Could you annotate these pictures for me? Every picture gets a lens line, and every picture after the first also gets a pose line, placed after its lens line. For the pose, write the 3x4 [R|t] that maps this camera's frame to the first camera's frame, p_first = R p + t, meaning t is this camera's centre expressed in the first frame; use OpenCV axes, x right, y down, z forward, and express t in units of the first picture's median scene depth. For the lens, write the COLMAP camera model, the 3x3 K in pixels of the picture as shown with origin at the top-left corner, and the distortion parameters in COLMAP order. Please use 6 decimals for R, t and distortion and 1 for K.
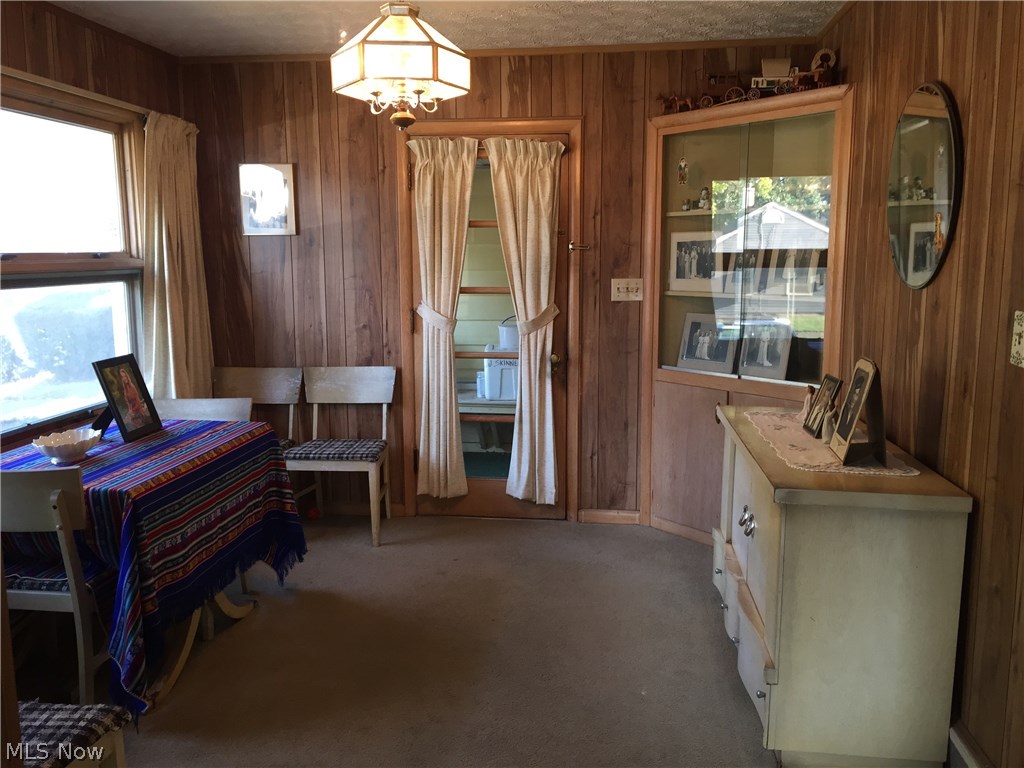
lens RADIAL K [[880.2, 0, 512.0], [0, 880.2, 384.0], [0, 0, 1]] dist [0.079150, -0.117882]
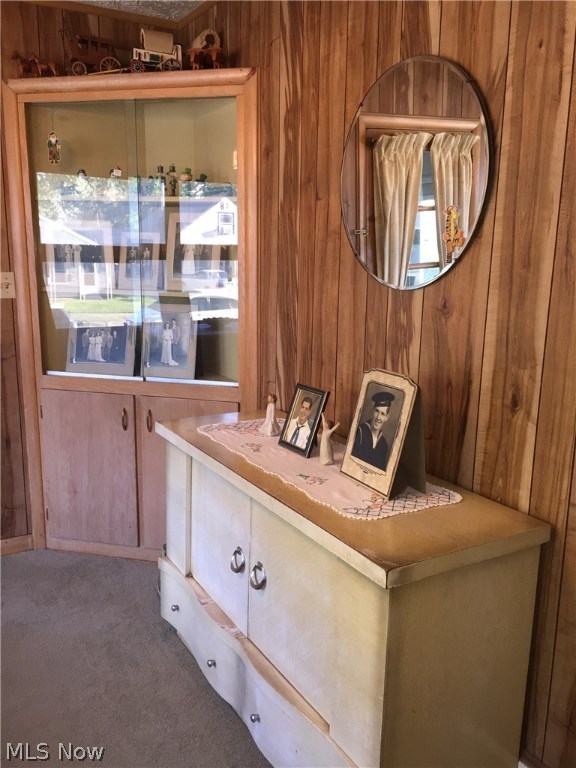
lens RADIAL K [[660.2, 0, 288.0], [0, 660.2, 384.0], [0, 0, 1]] dist [0.079150, -0.117882]
pose [[0.789616, -0.106018, 0.604374, -0.049841], [0.070775, 0.994123, 0.081918, -0.051173], [-0.609506, -0.021909, 0.792478, 0.360569]]
